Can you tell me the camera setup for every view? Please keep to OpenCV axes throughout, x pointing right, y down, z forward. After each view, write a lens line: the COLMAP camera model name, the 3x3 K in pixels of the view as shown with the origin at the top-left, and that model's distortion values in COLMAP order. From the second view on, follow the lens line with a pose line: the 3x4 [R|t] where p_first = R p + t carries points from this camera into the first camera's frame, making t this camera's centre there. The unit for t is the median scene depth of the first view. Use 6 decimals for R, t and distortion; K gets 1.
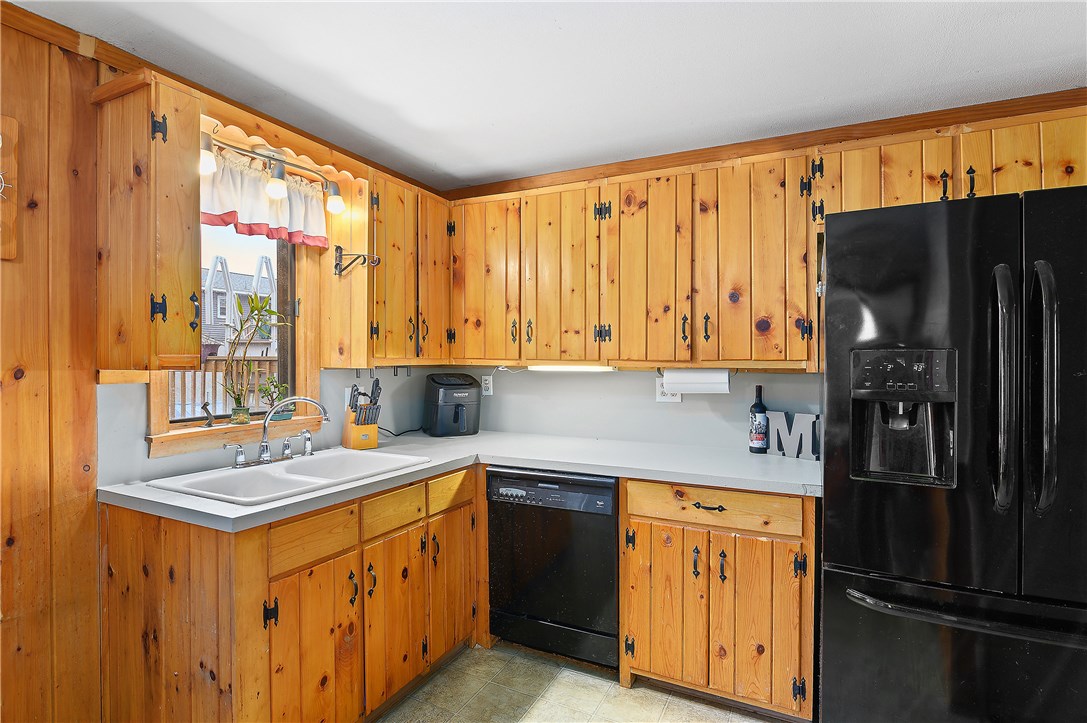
lens RADIAL K [[540.1, 0, 543.5], [0, 540.1, 361.5], [0, 0, 1]] dist [-0.007611, -0.001005]
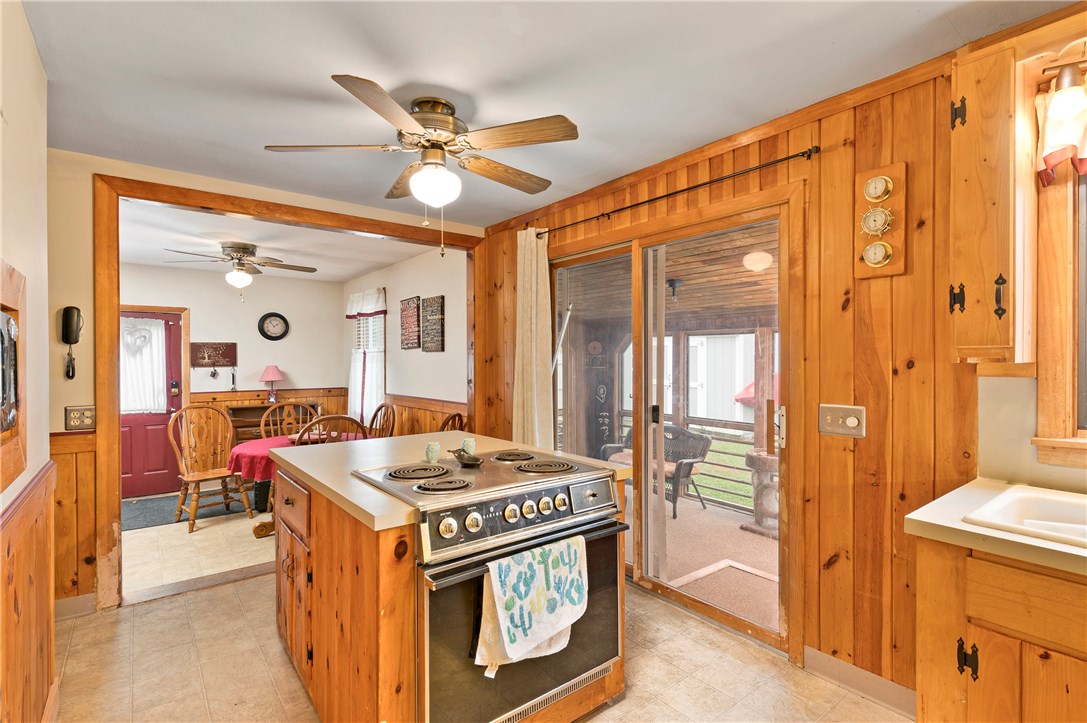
lens RADIAL K [[529.6, 0, 543.5], [0, 529.6, 361.5], [0, 0, 1]] dist [-0.001323, -0.000329]
pose [[-0.425051, 0.002434, -0.905166, 0.340919], [-0.005311, 0.999972, 0.005183, 0.010152], [0.905154, 0.007011, -0.425026, 0.523488]]
